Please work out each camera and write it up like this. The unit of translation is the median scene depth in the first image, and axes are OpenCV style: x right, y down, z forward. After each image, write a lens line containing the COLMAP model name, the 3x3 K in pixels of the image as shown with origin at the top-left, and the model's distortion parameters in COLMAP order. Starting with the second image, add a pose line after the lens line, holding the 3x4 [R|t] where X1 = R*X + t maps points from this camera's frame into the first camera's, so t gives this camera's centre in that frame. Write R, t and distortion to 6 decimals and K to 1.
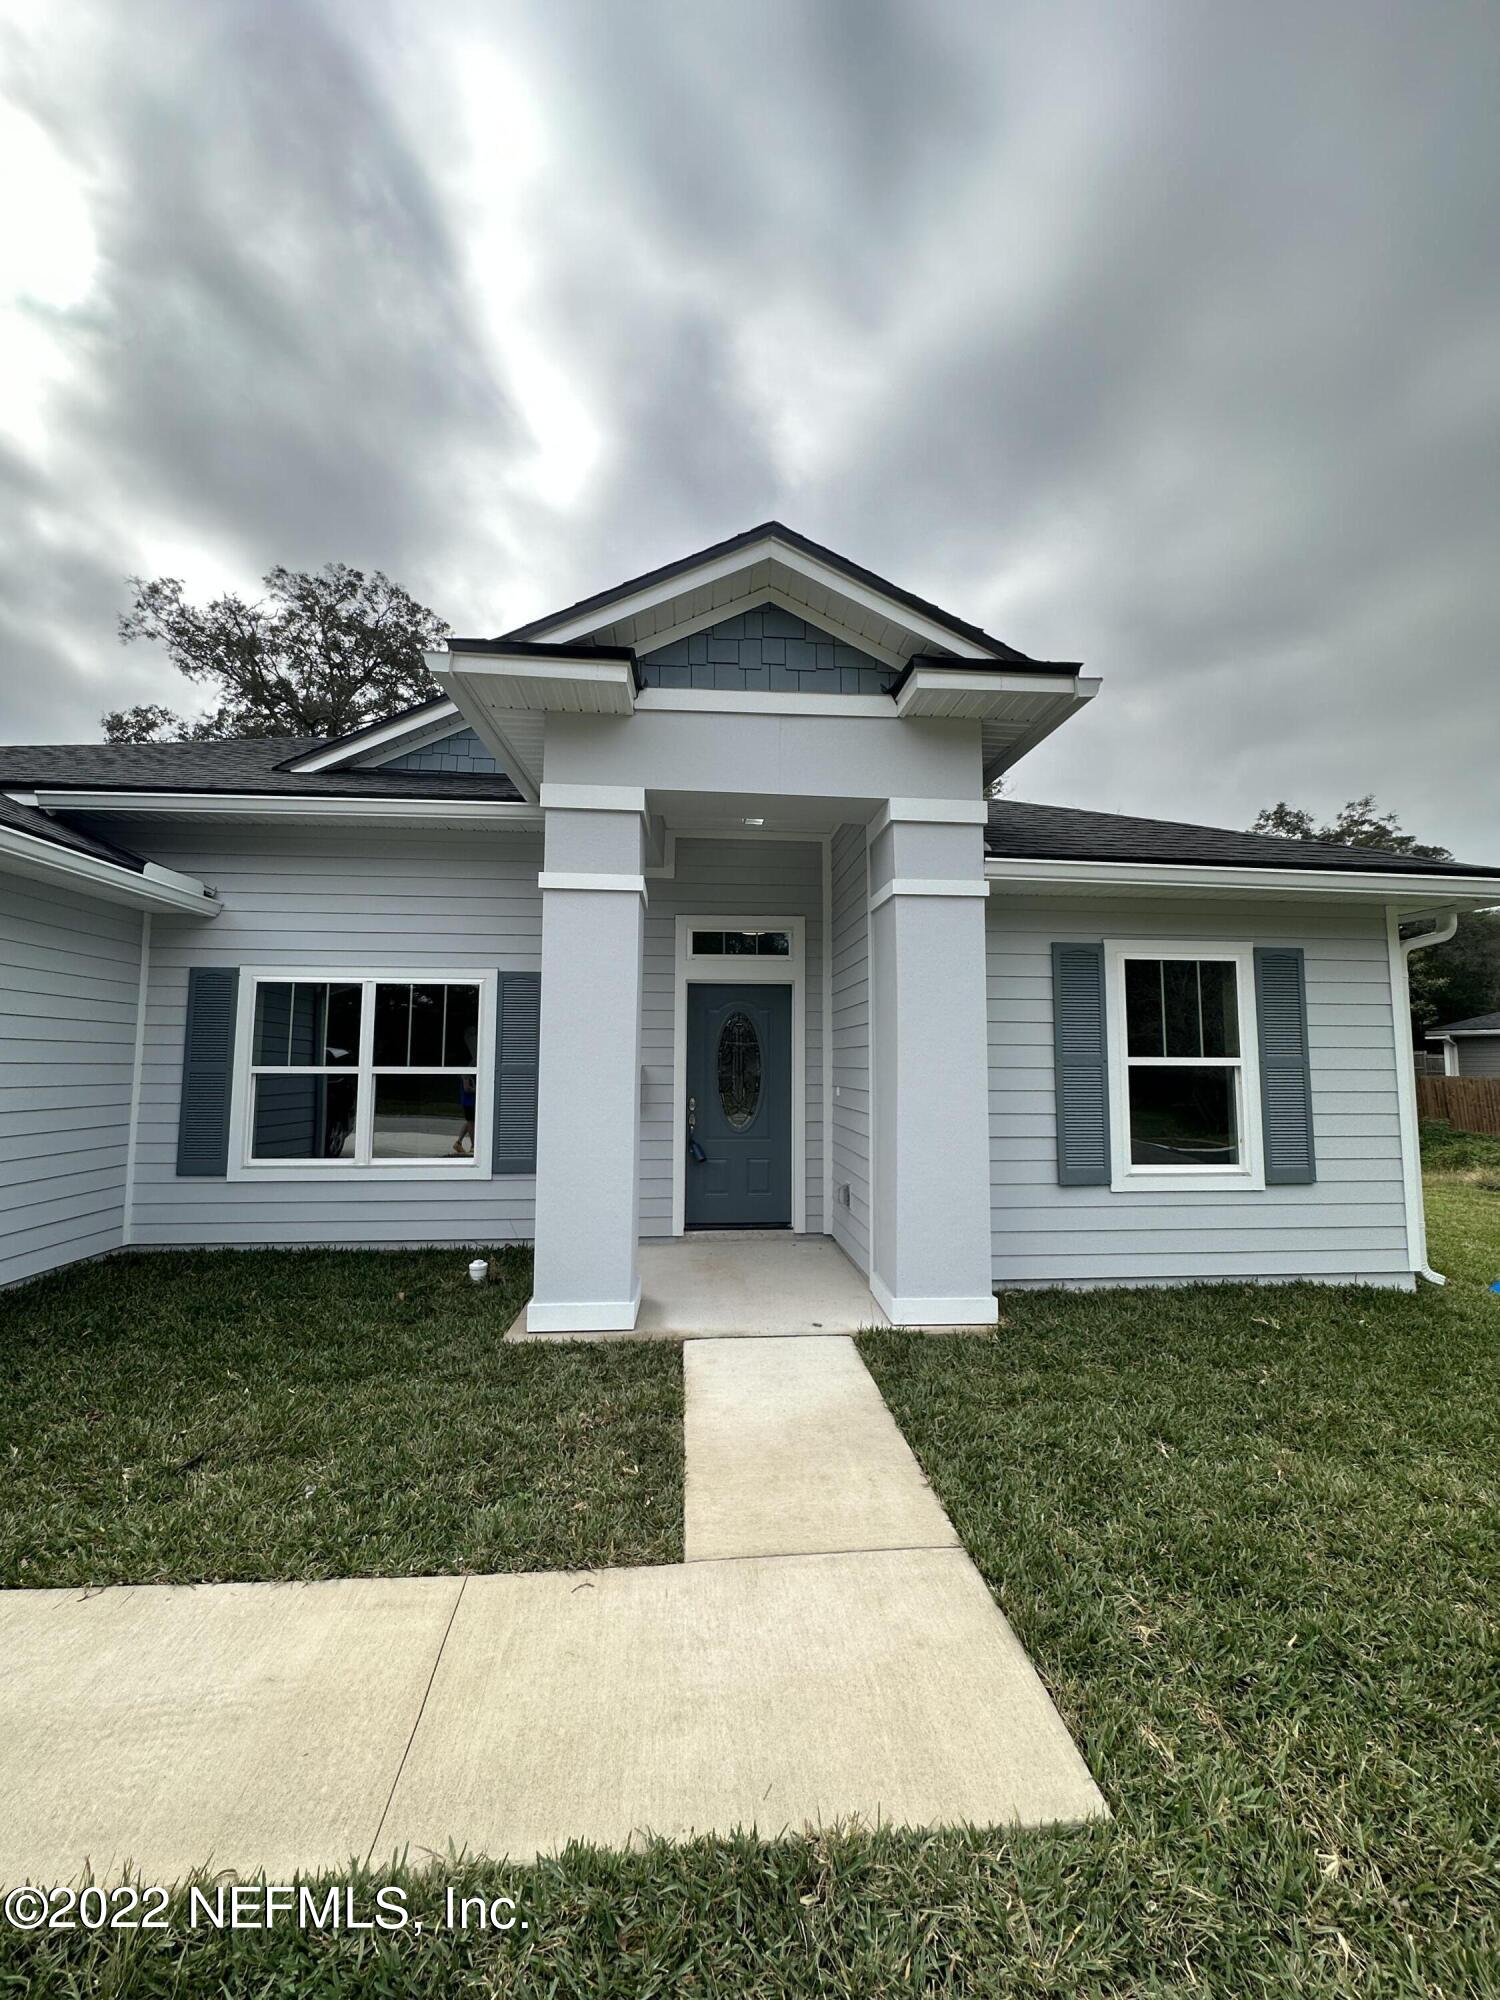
lens RADIAL K [[801.3, 0, 751.6], [0, 801.3, 997.7], [0, 0, 1]] dist [-0.001920, -0.000385]
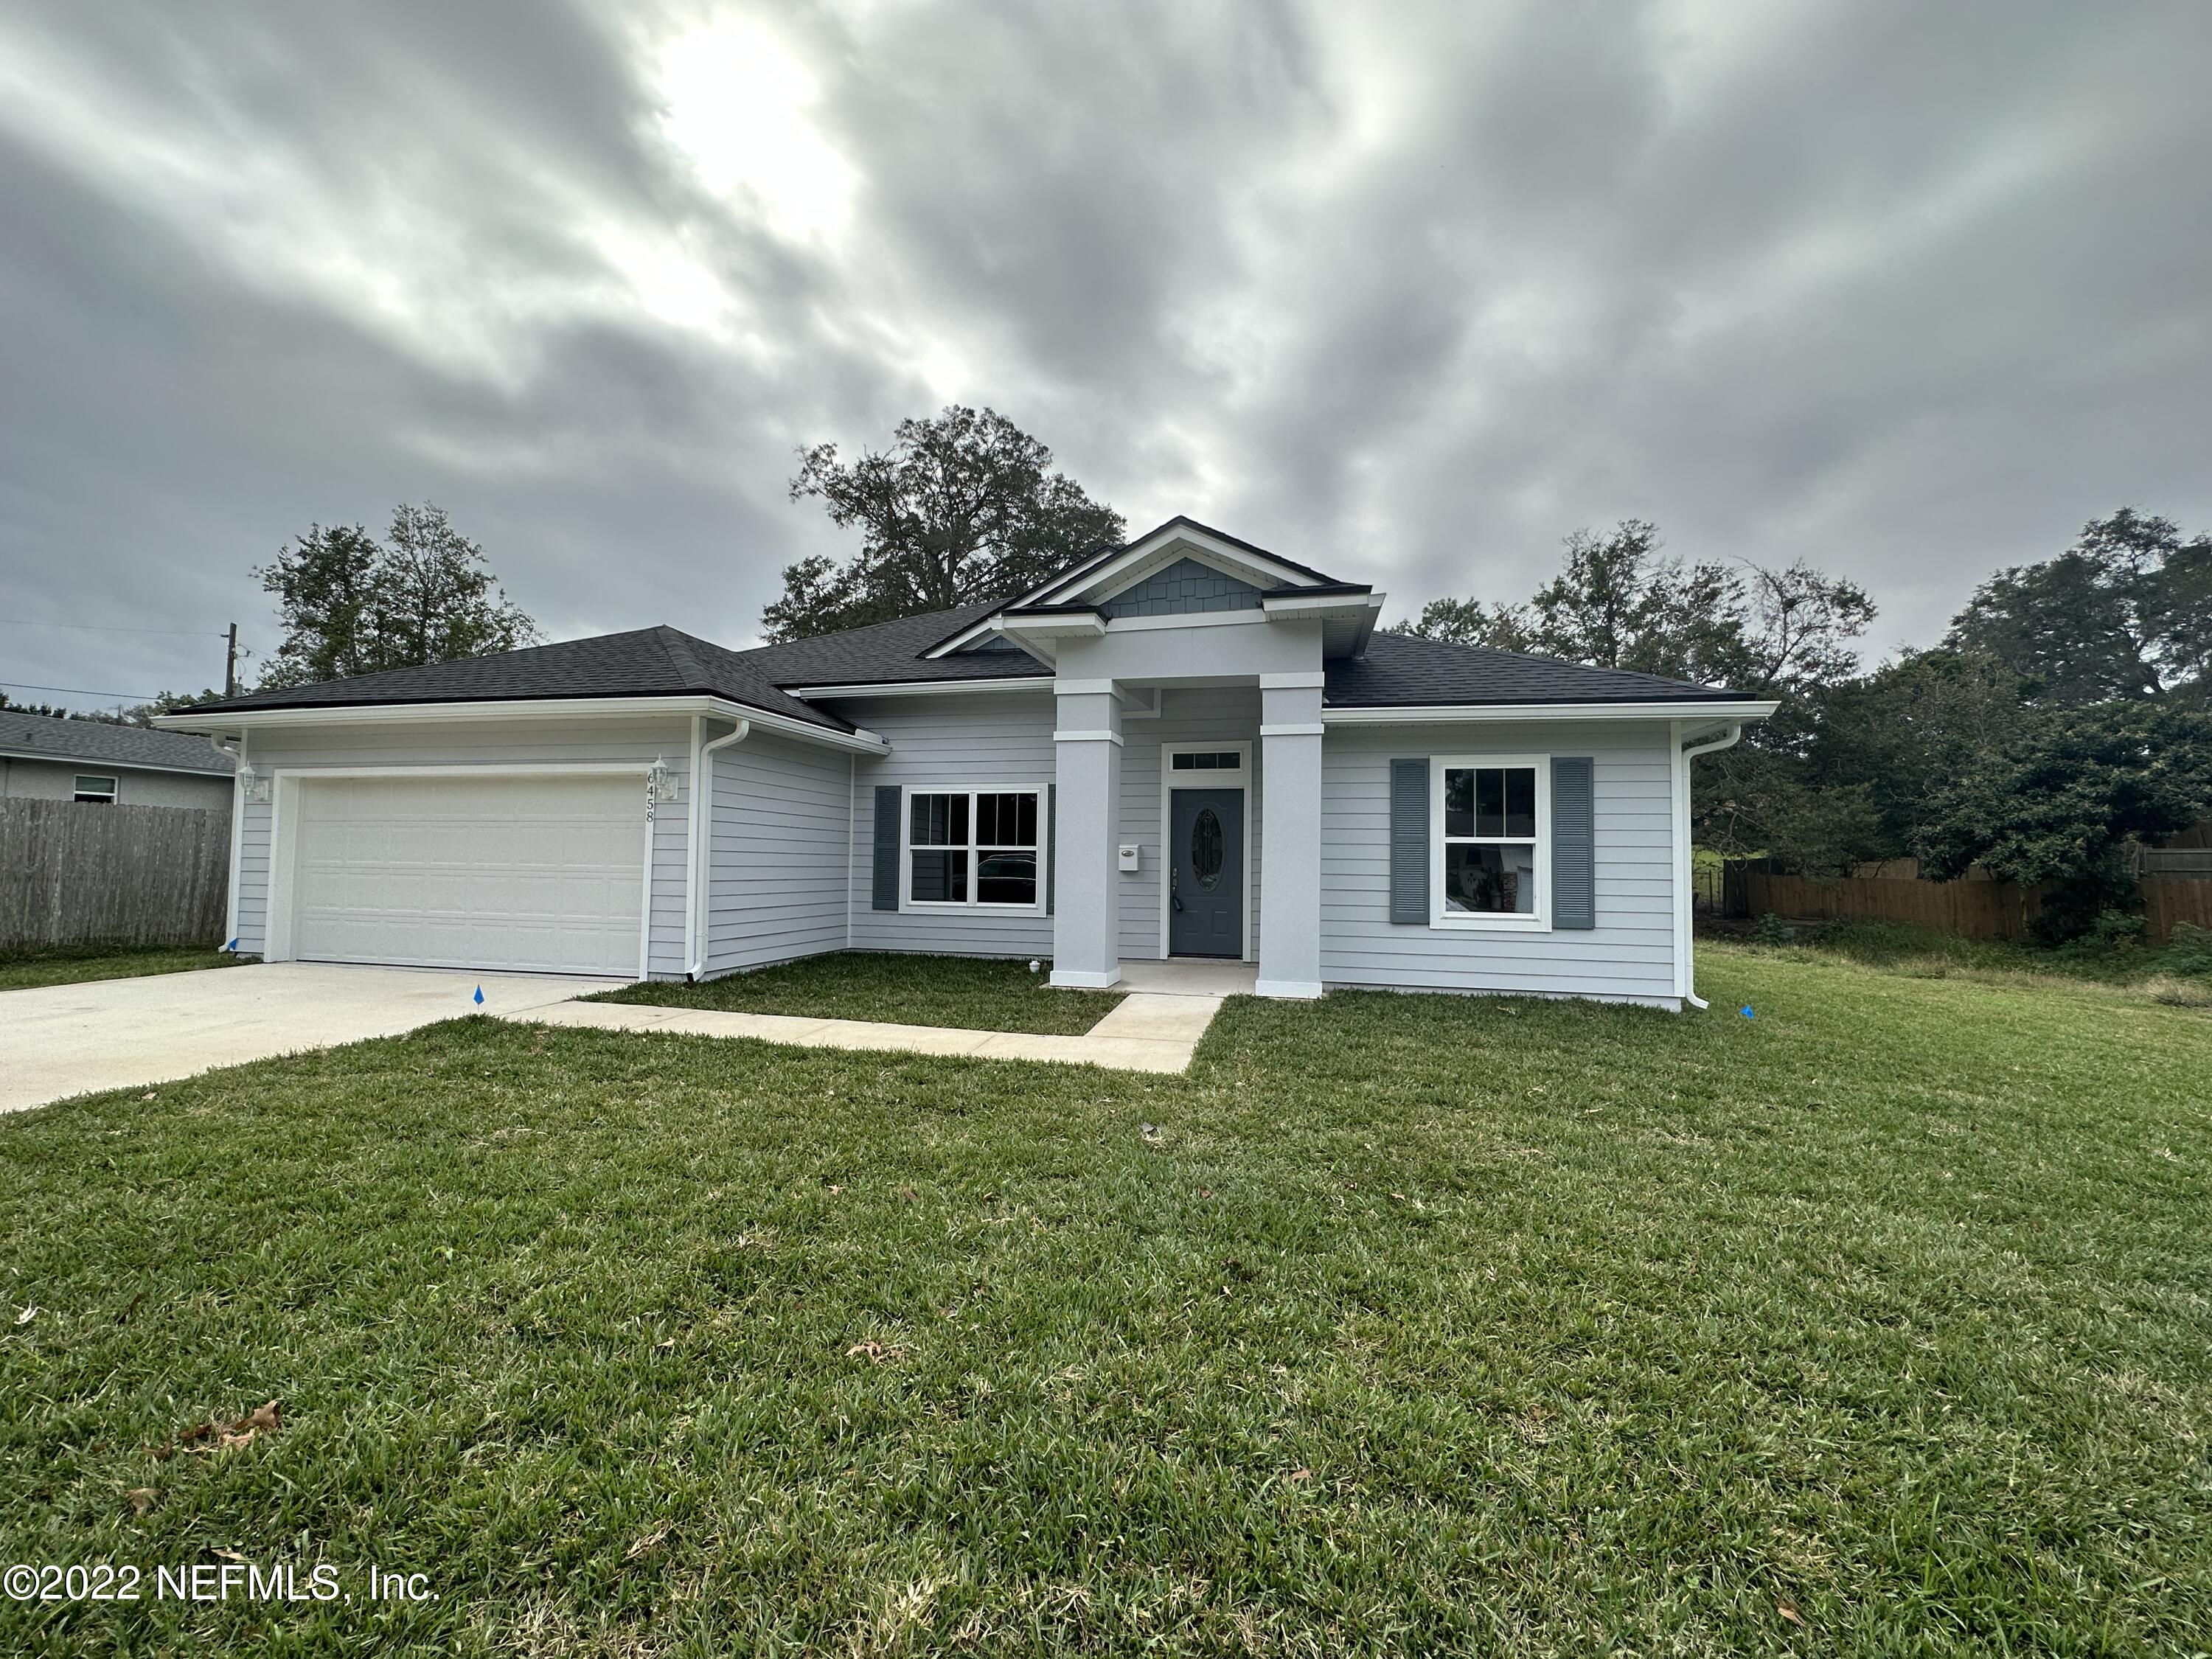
lens RADIAL K [[886.2, 0, 1104.7], [0, 886.2, 829.0], [0, 0, 1]] dist [-0.001920, -0.000385]
pose [[0.948582, -0.004515, -0.316500, 0.341971], [0.017895, 0.999064, 0.039379, -0.012425], [0.316025, -0.043018, 0.947775, -0.616420]]
